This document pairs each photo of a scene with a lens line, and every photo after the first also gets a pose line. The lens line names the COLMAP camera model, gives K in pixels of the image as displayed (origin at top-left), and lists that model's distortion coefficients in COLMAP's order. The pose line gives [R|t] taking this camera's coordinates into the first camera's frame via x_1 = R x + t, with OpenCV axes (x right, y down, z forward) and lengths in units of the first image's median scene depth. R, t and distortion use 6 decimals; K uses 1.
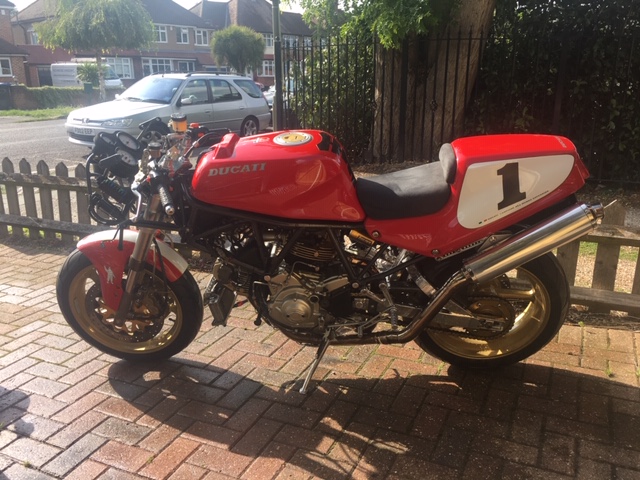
lens RADIAL K [[541.1, 0, 319.9], [0, 541.1, 239.5], [0, 0, 1]] dist [0.066754, 0.000086]
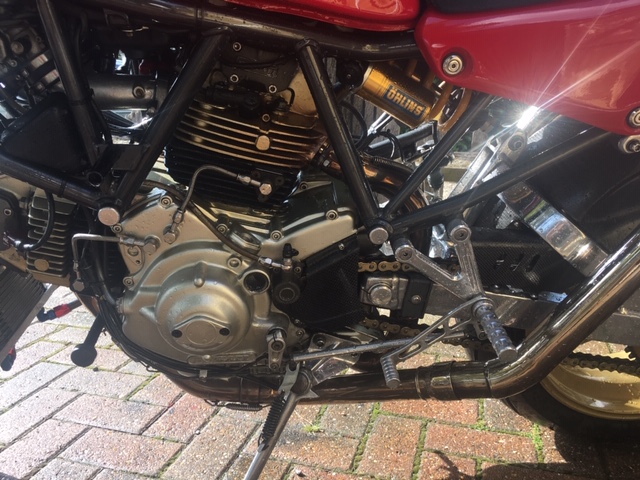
lens RADIAL K [[541.1, 0, 320.5], [0, 541.1, 240.8], [0, 0, 1]] dist [0.066754, 0.000086]
pose [[0.986505, -0.008198, 0.163524, -0.025881], [0.015029, 0.999063, -0.040579, 0.097463], [-0.163038, 0.042489, 0.985704, 0.640298]]
